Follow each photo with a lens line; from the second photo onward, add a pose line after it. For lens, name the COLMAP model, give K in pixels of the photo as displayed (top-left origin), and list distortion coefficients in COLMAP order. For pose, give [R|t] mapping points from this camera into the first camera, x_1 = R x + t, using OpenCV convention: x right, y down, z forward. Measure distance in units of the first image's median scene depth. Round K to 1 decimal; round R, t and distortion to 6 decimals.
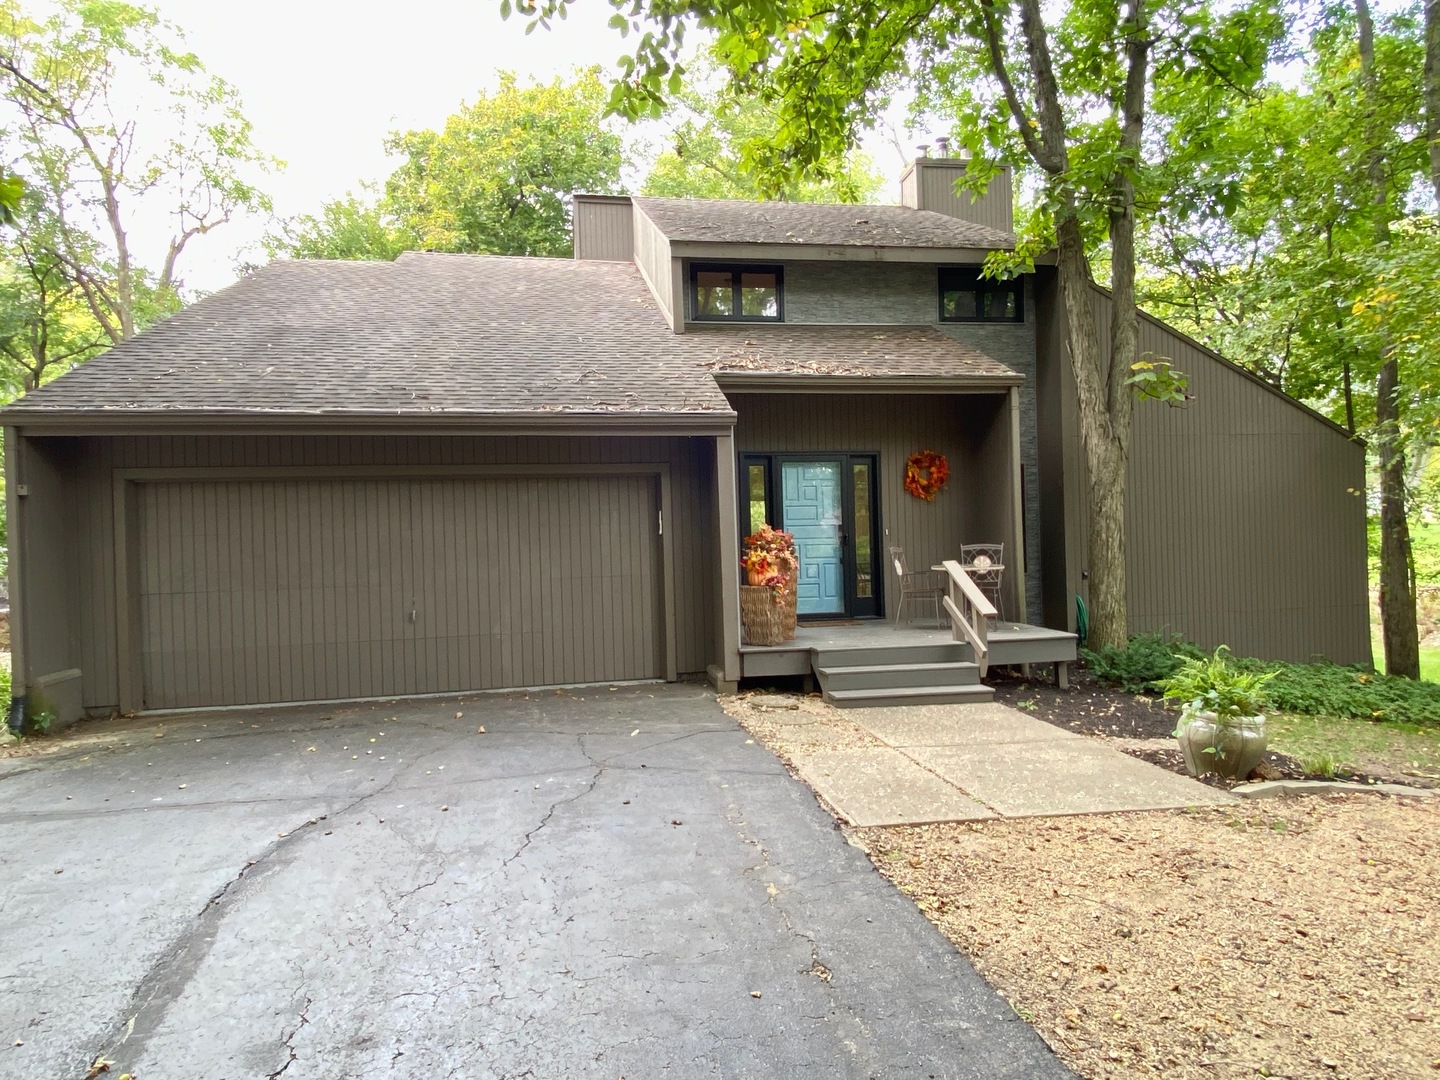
lens RADIAL K [[840.5, 0, 712.2], [0, 840.5, 541.2], [0, 0, 1]] dist [0.005645, 0.000273]
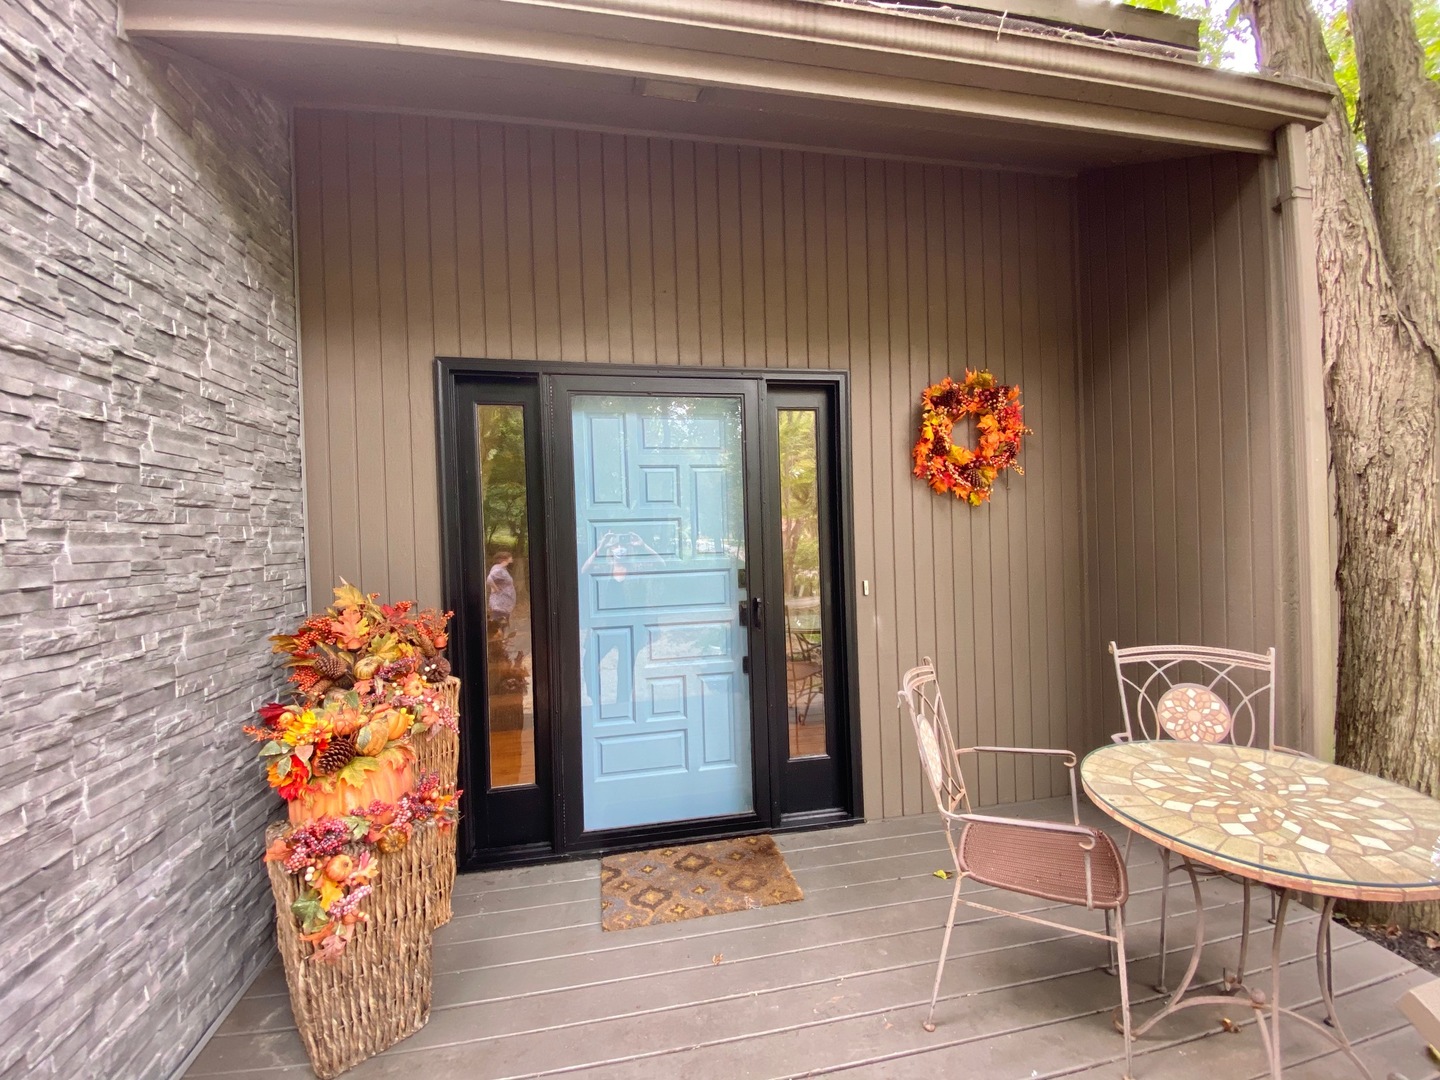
lens RADIAL K [[584.9, 0, 723.8], [0, 584.9, 538.3], [0, 0, 1]] dist [-0.002492, -0.000165]
pose [[0.999281, -0.001773, 0.037883, 0.134531], [0.001669, 0.999995, 0.002770, -0.034087], [-0.037888, -0.002704, 0.999278, 0.741831]]
